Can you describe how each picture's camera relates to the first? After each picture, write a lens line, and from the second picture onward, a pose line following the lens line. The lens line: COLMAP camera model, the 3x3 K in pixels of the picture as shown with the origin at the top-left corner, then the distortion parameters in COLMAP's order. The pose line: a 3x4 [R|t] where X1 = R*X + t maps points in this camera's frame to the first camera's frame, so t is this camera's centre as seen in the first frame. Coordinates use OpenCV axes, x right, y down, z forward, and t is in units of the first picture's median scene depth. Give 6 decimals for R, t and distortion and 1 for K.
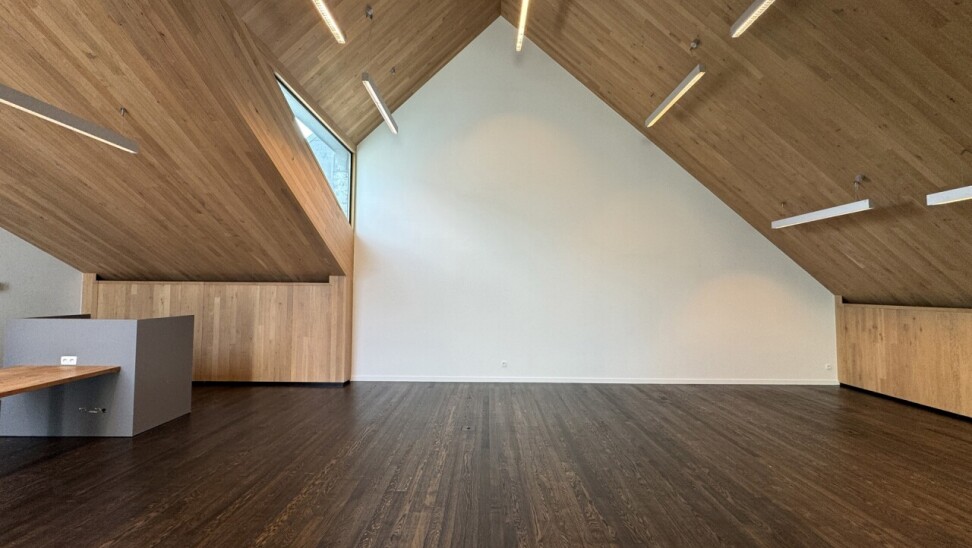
lens RADIAL K [[387.7, 0, 485.6], [0, 387.7, 273.9], [0, 0, 1]] dist [-0.002724, 0.000296]
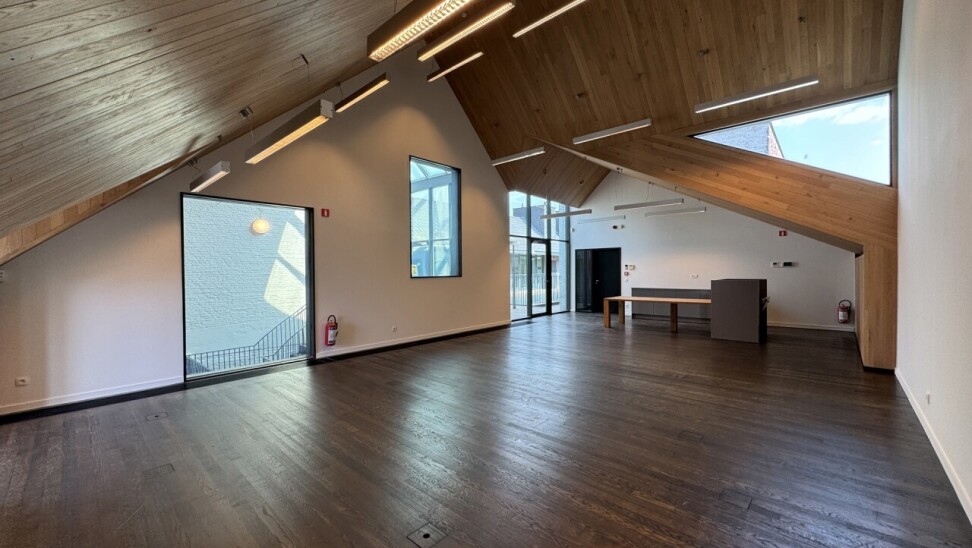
lens RADIAL K [[387.7, 0, 485.6], [0, 387.7, 273.9], [0, 0, 1]] dist [-0.002724, 0.000296]
pose [[-0.676976, 0.003379, -0.735997, 0.955680], [0.031974, 0.999180, -0.024822, 0.071067], [0.735310, -0.040336, -0.676529, 1.067618]]
